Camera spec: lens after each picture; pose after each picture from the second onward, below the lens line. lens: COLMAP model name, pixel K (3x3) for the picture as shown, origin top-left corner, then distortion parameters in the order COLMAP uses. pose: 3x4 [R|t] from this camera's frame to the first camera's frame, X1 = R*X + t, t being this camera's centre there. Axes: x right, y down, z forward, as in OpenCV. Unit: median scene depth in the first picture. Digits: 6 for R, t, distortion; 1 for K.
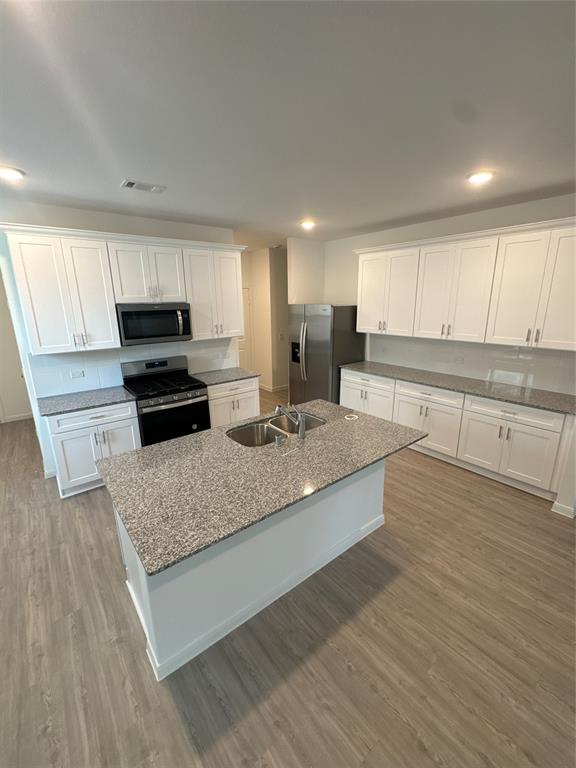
lens RADIAL K [[325.7, 0, 288.0], [0, 325.7, 384.0], [0, 0, 1]] dist [-0.004507, 0.000587]
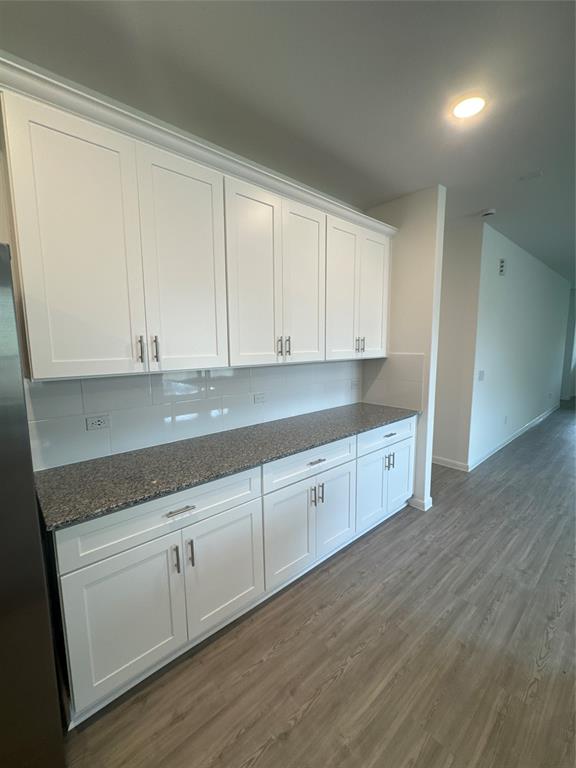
lens RADIAL K [[325.7, 0, 288.0], [0, 325.7, 384.0], [0, 0, 1]] dist [-0.004507, 0.000587]
pose [[-0.055820, -0.112916, 0.992035, -0.101376], [0.262070, 0.957090, 0.123685, -0.192124], [-0.963433, 0.266887, -0.023833, 1.142252]]
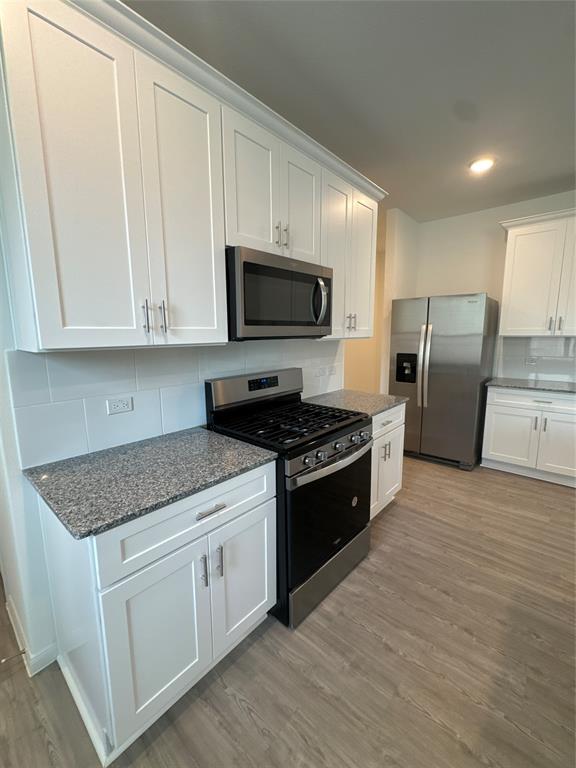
lens RADIAL K [[325.7, 0, 288.0], [0, 325.7, 384.0], [0, 0, 1]] dist [-0.004507, 0.000587]
pose [[0.984614, -0.023235, 0.173191, -0.526734], [0.040577, 0.994430, -0.097274, -0.006937], [-0.169967, 0.102805, 0.980073, 0.557445]]
